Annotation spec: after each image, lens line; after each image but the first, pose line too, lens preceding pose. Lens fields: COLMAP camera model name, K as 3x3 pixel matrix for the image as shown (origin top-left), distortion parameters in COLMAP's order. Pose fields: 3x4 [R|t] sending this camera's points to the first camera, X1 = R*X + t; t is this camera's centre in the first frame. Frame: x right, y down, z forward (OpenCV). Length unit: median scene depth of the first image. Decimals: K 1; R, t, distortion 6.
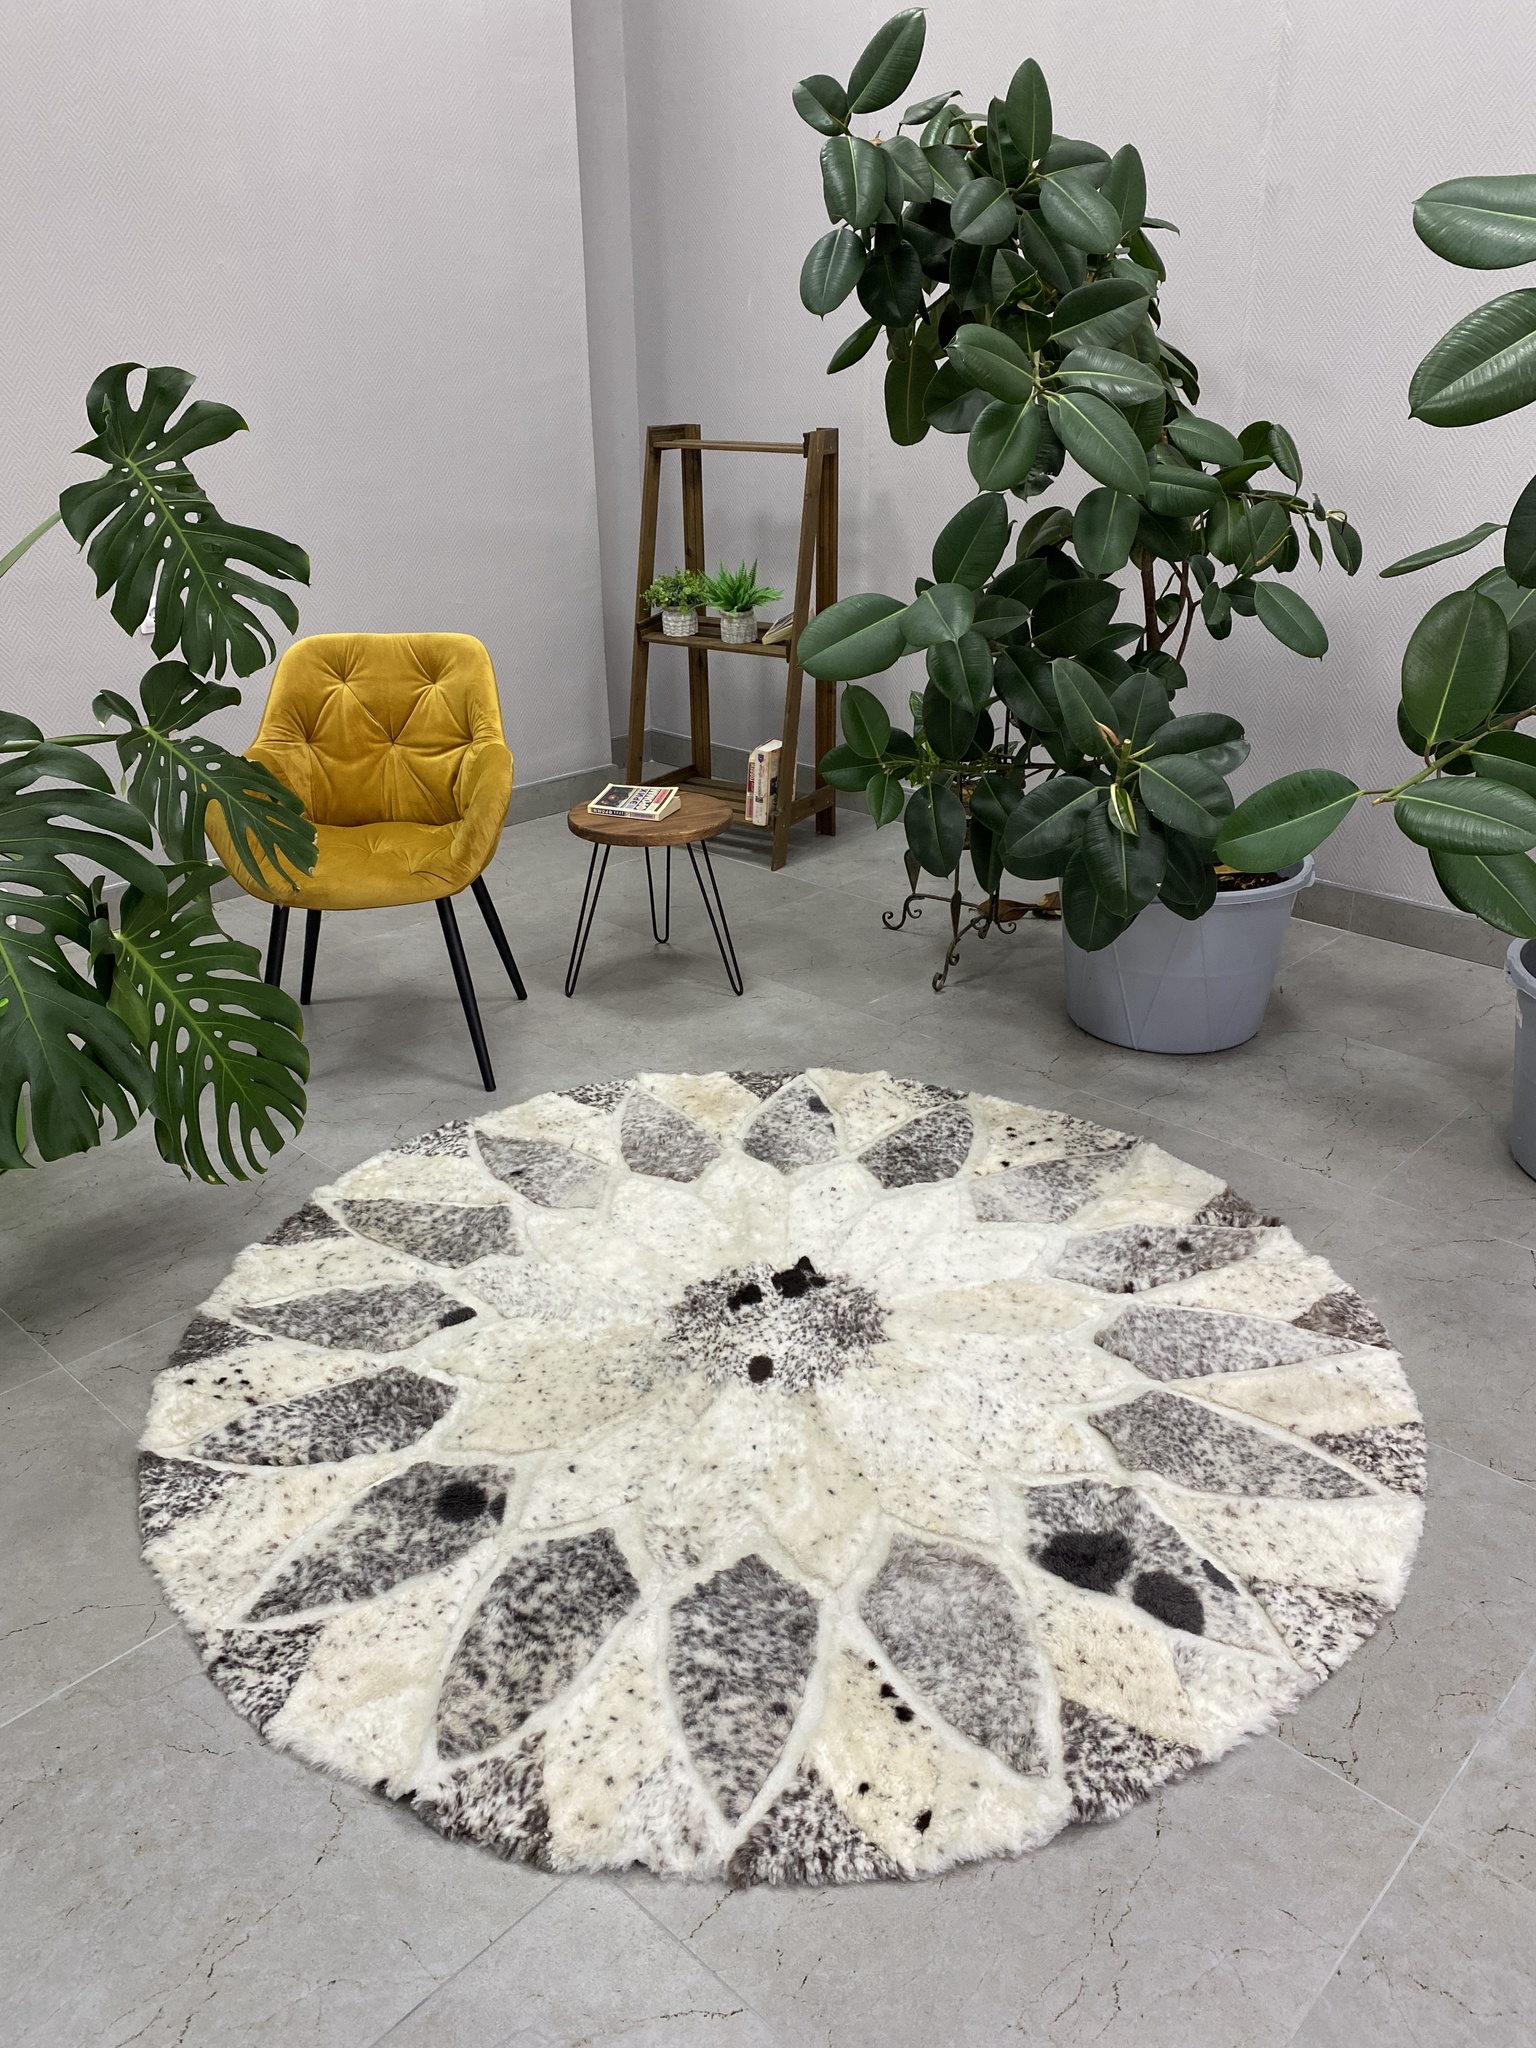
lens RADIAL K [[1608.9, 0, 771.4], [0, 1608.9, 928.3], [0, 0, 1]] dist [0.099729, -0.194975]
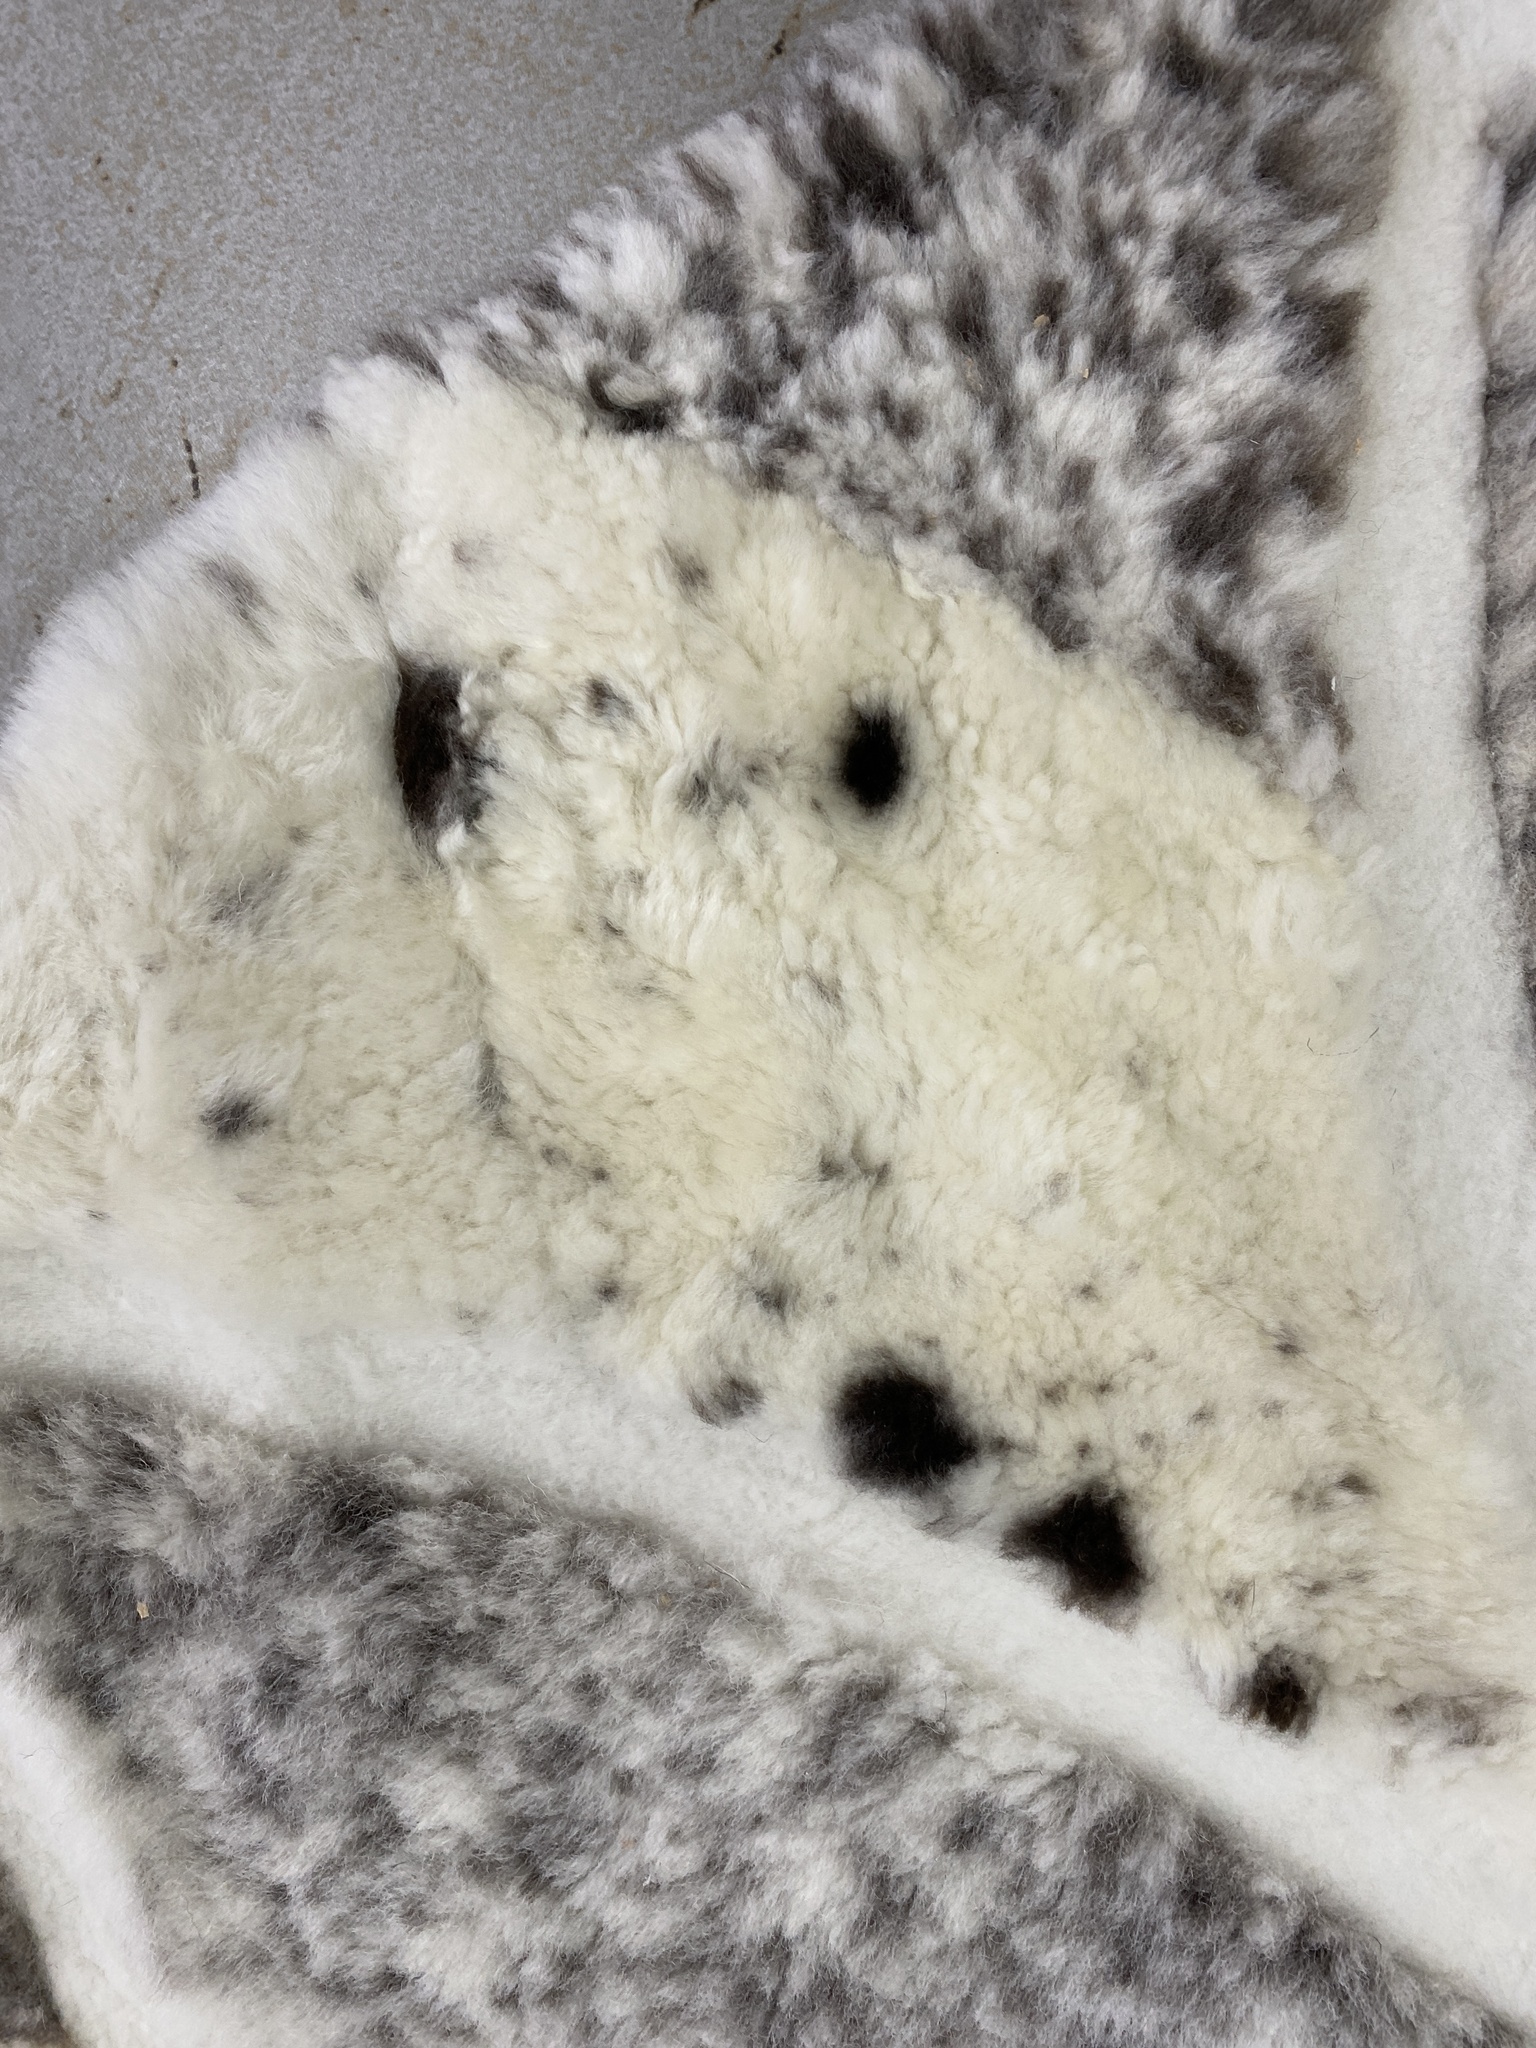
lens RADIAL K [[1590.5, 0, 768.0], [0, 1590.5, 1024.0], [0, 0, 1]] dist [0.004456, -0.015139]
pose [[-0.862975, 0.501322, 0.062853, 0.053253], [-0.158547, -0.386817, 0.908425, 0.302370], [0.479726, 0.773982, 0.413296, 0.745294]]
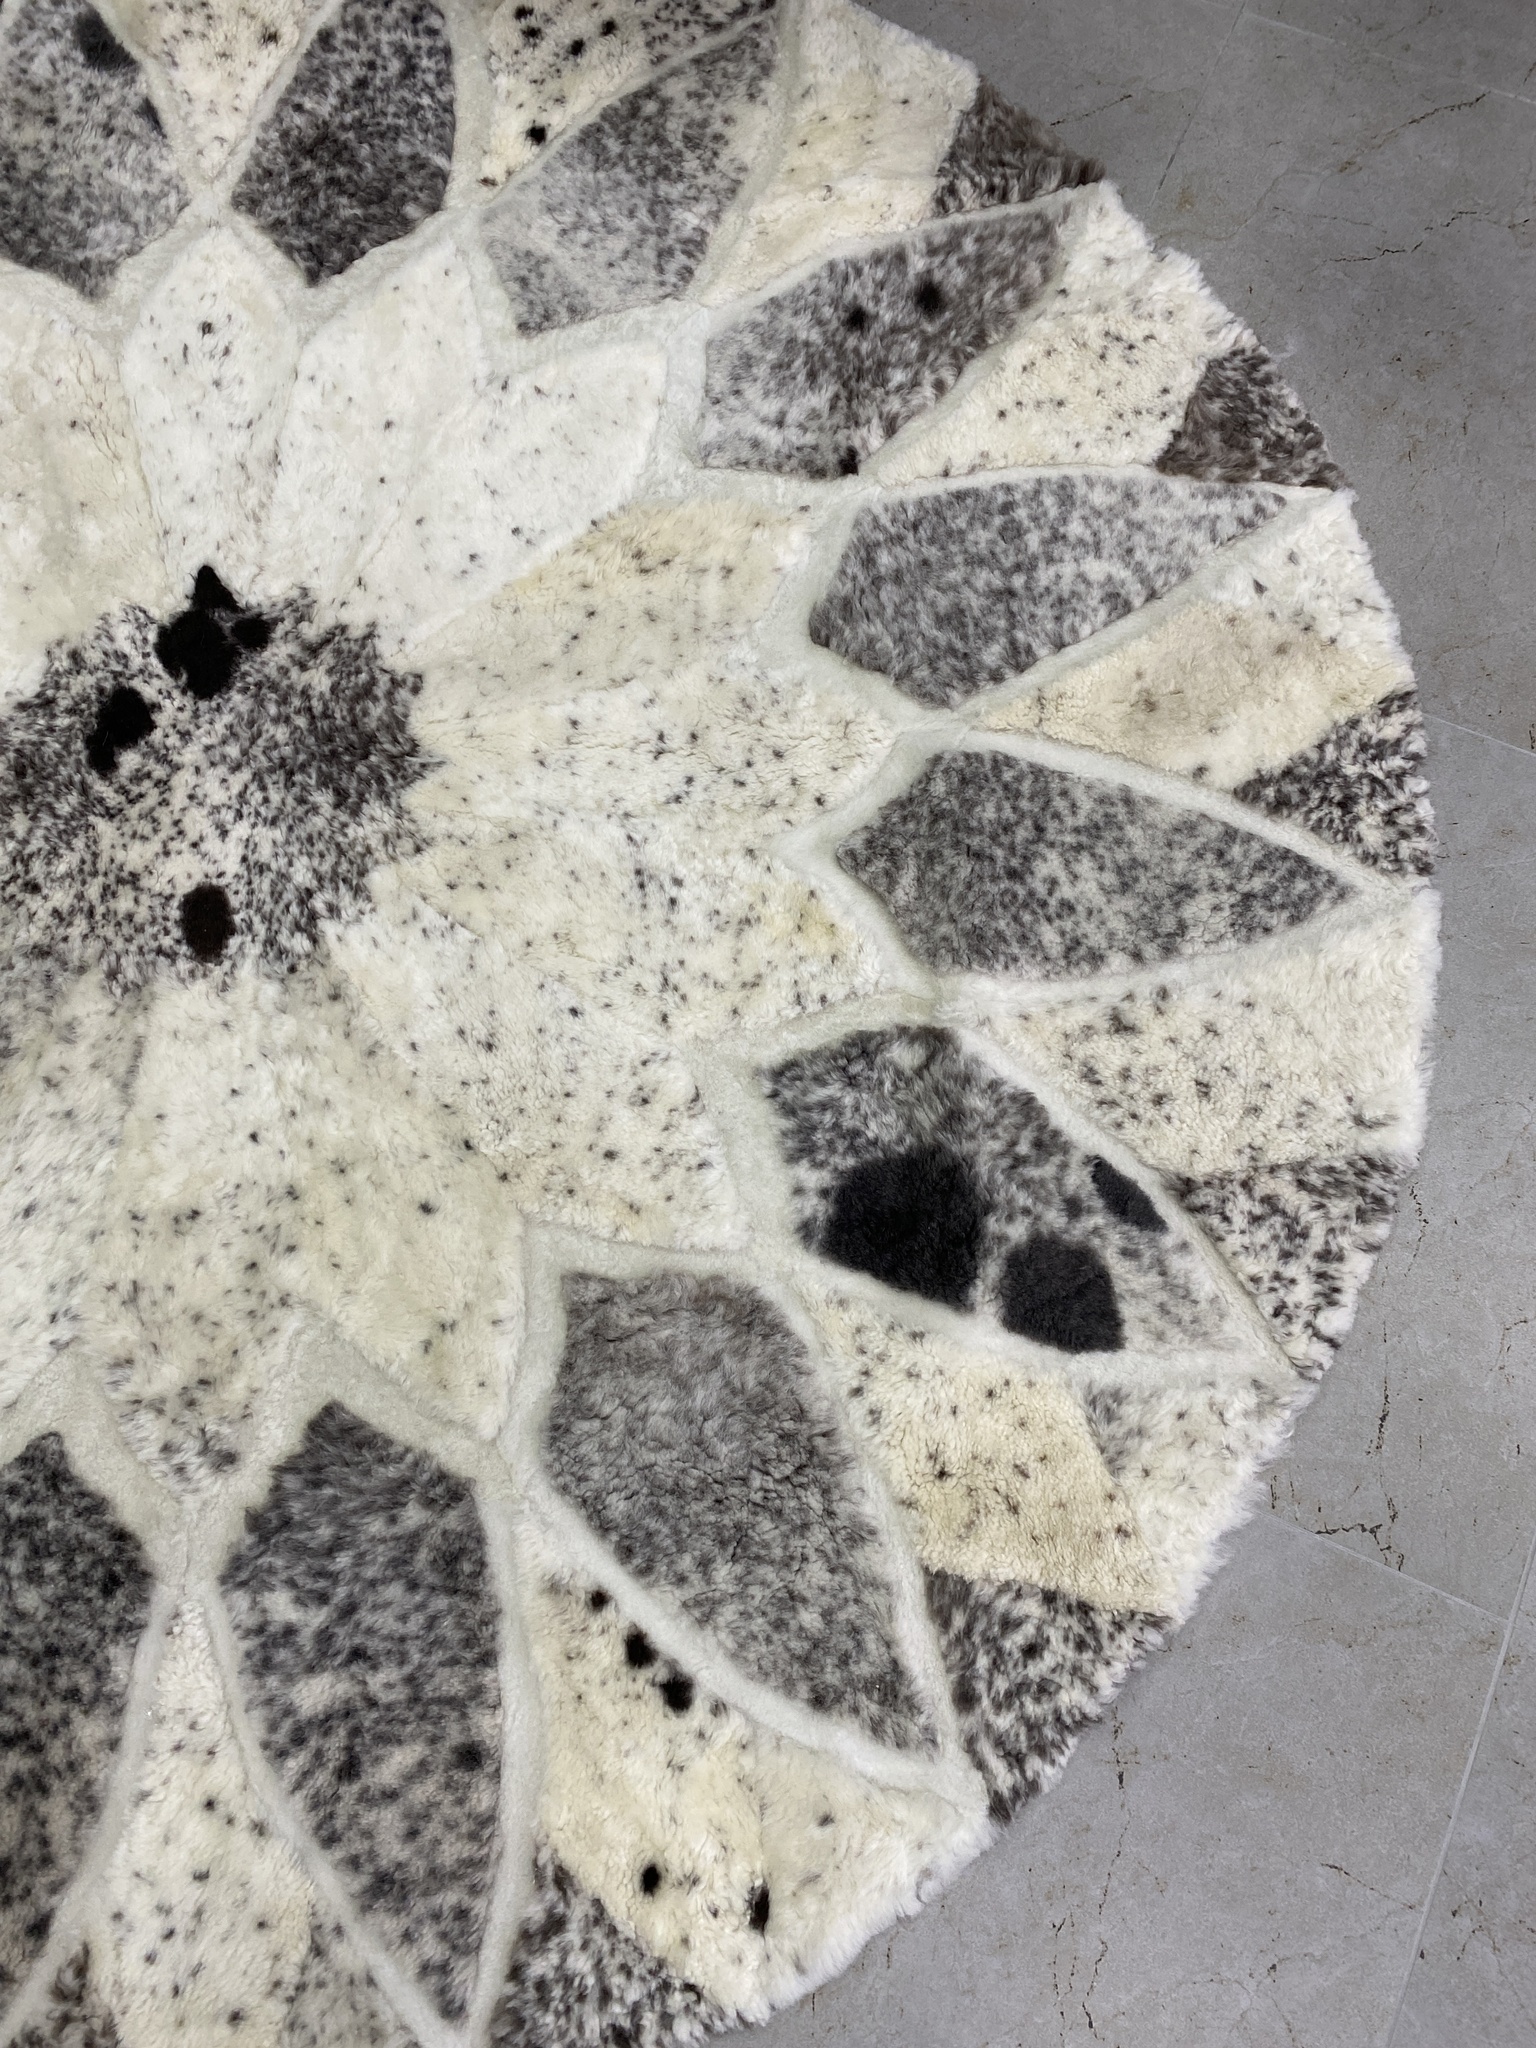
lens RADIAL K [[1495.1, 0, 768.0], [0, 1495.1, 1024.0], [0, 0, 1]] dist [0.012609, -0.011103]
pose [[0.943368, -0.323946, 0.071520, 0.124712], [0.135039, 0.571889, 0.809140, -0.070049], [-0.303020, -0.753659, 0.583247, 0.705913]]
